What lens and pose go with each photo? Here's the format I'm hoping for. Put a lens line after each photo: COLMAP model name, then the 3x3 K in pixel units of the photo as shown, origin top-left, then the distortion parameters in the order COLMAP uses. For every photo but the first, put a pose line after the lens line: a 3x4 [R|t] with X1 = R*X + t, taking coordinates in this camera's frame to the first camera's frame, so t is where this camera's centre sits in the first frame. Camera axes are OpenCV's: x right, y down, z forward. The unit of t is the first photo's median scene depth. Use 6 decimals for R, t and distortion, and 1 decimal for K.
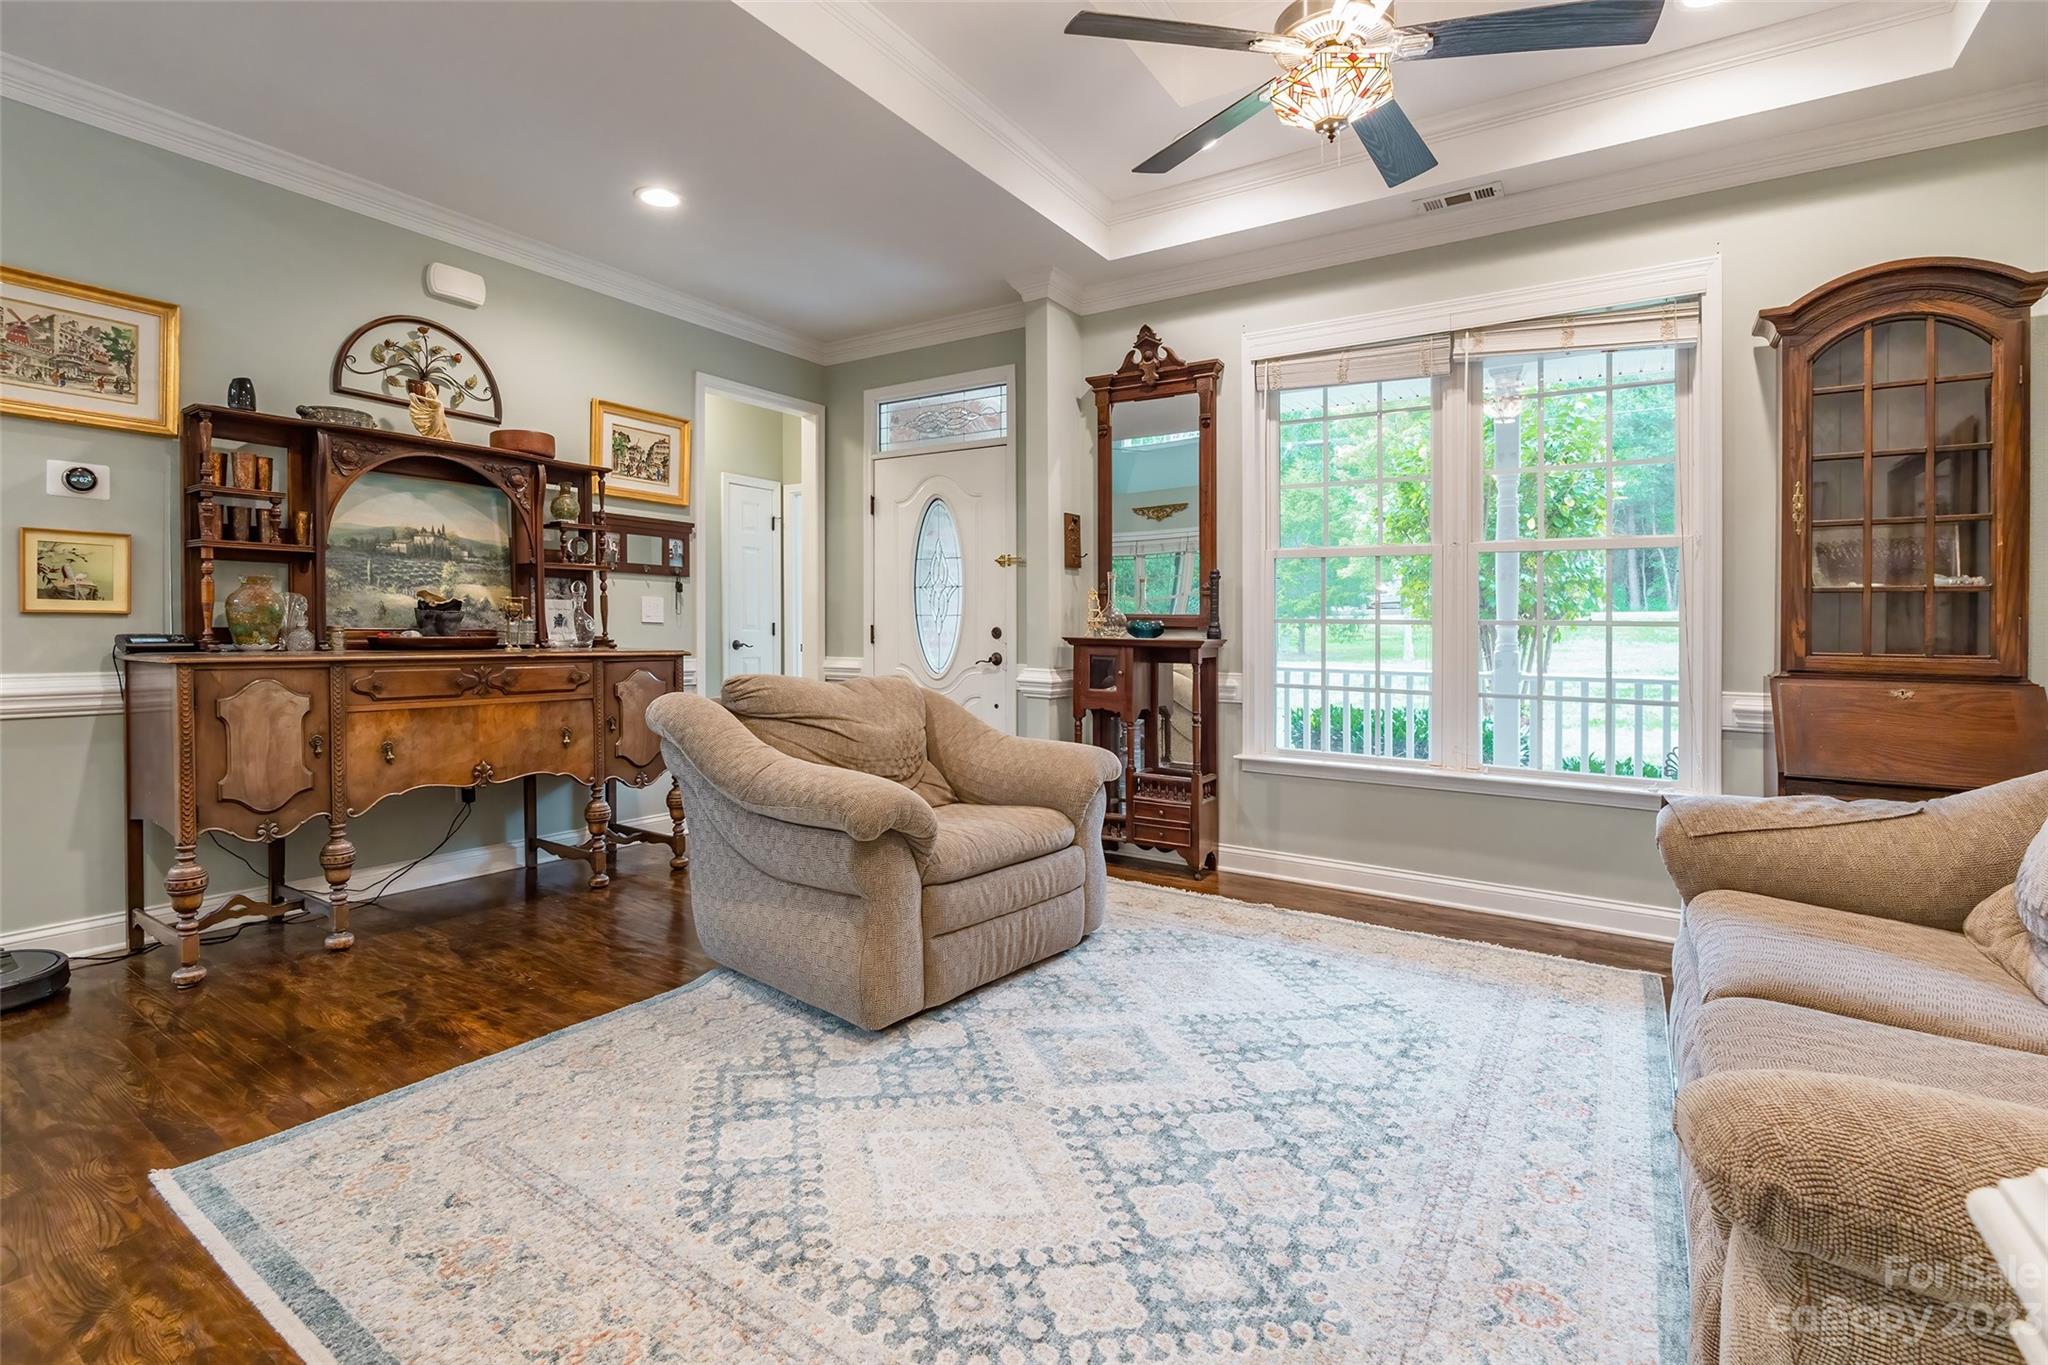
lens RADIAL K [[950.3, 0, 978.5], [0, 950.3, 637.9], [0, 0, 1]] dist [-0.010506, 0.000884]
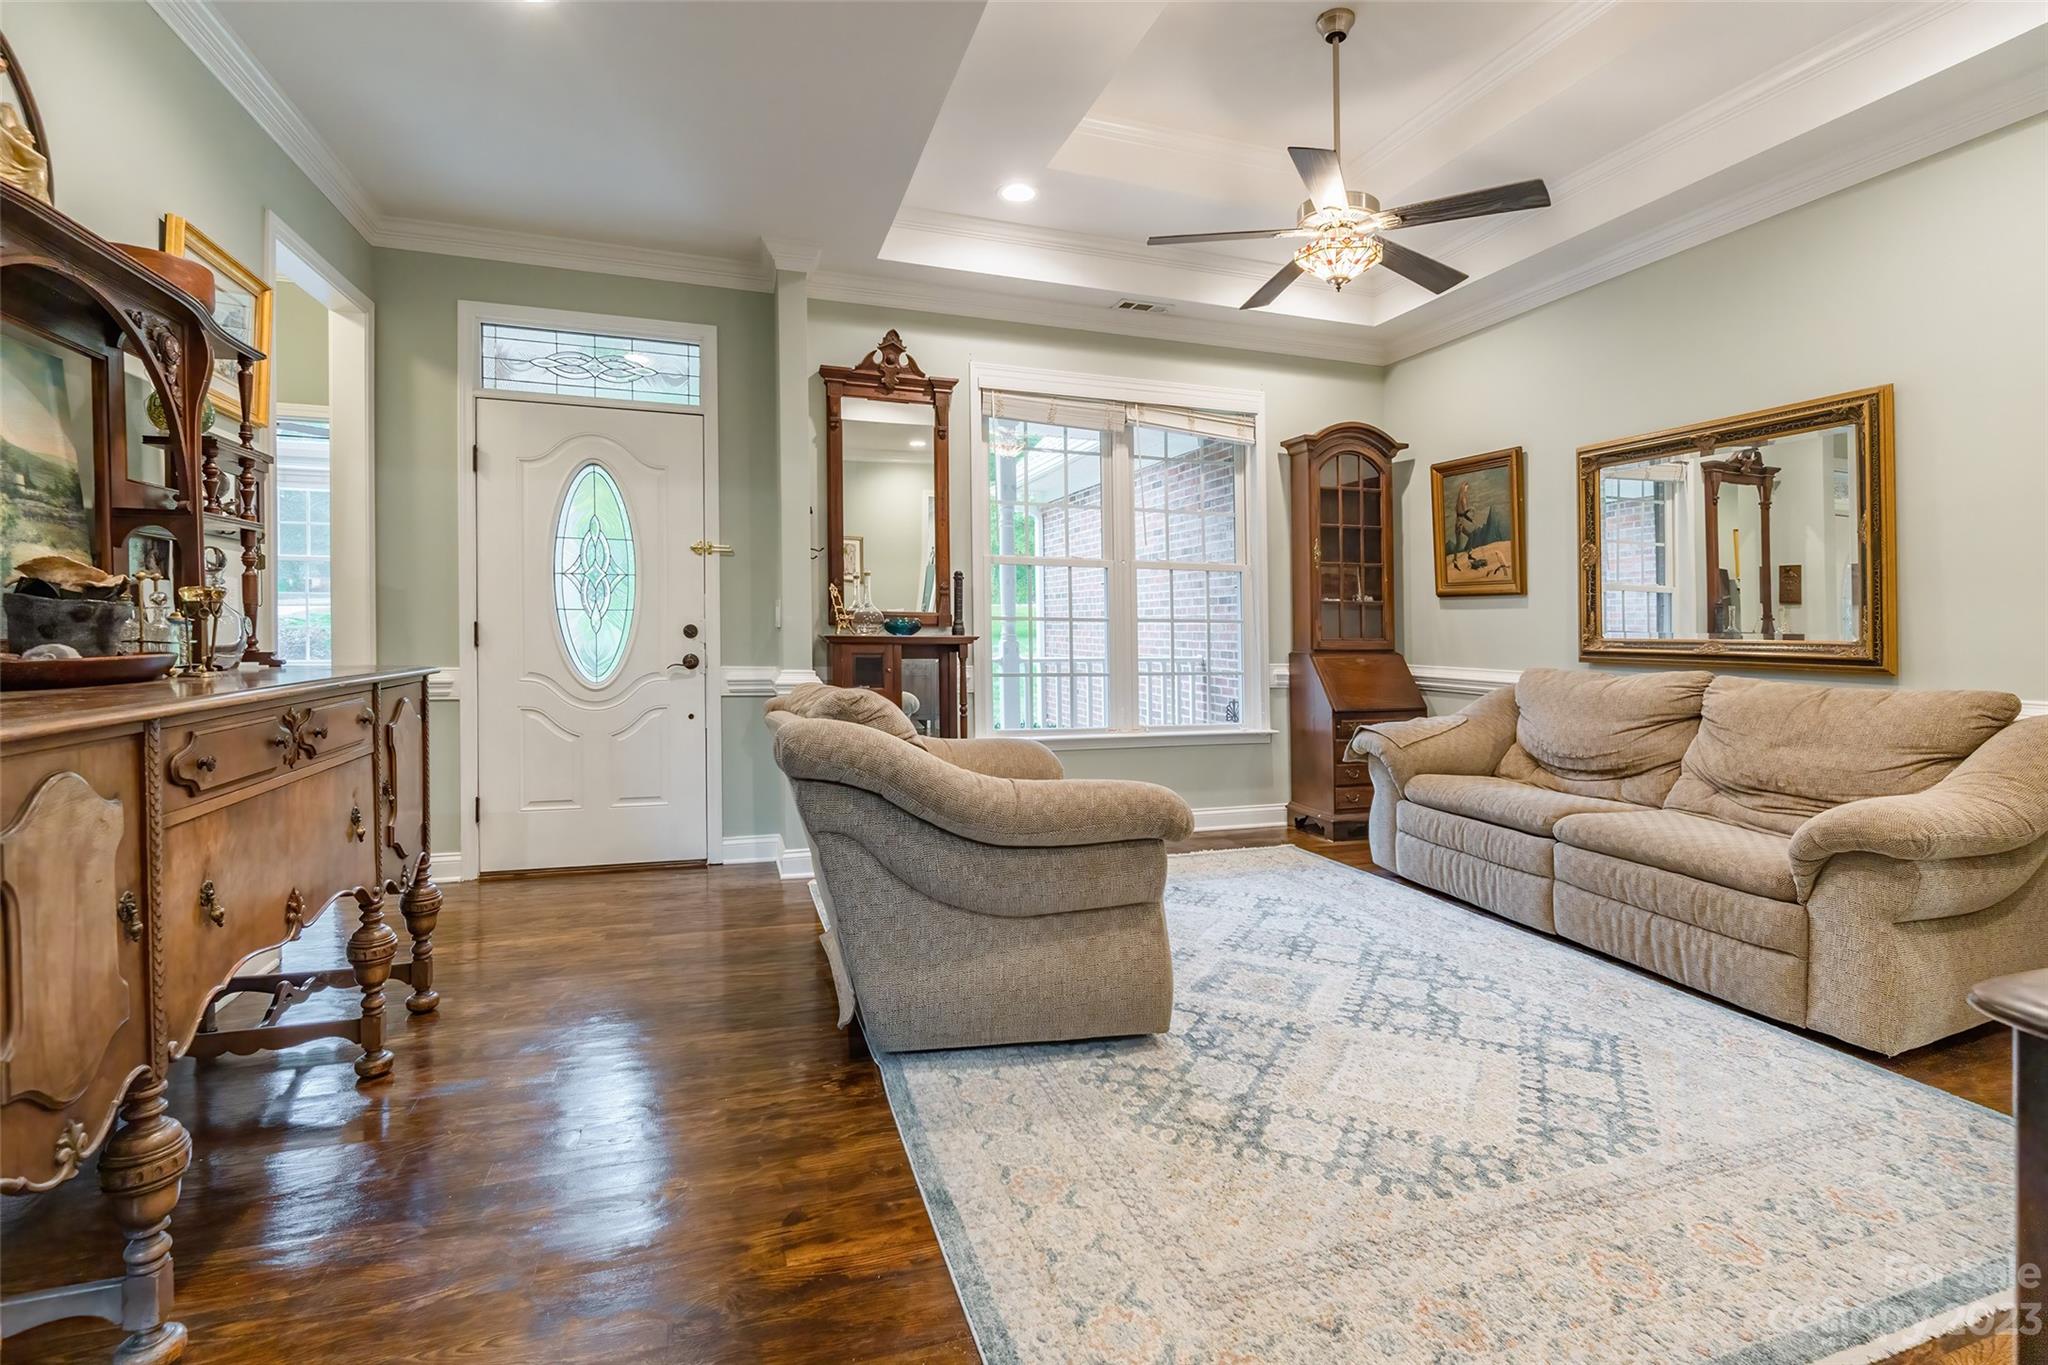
lens RADIAL K [[950.3, 0, 1016.7], [0, 950.3, 606.2], [0, 0, 1]] dist [-0.010506, 0.000884]
pose [[0.589874, 0.009519, 0.807439, -0.982935], [0.007667, 0.999819, -0.017387, -0.020896], [-0.807459, 0.016447, 0.589694, 0.504145]]
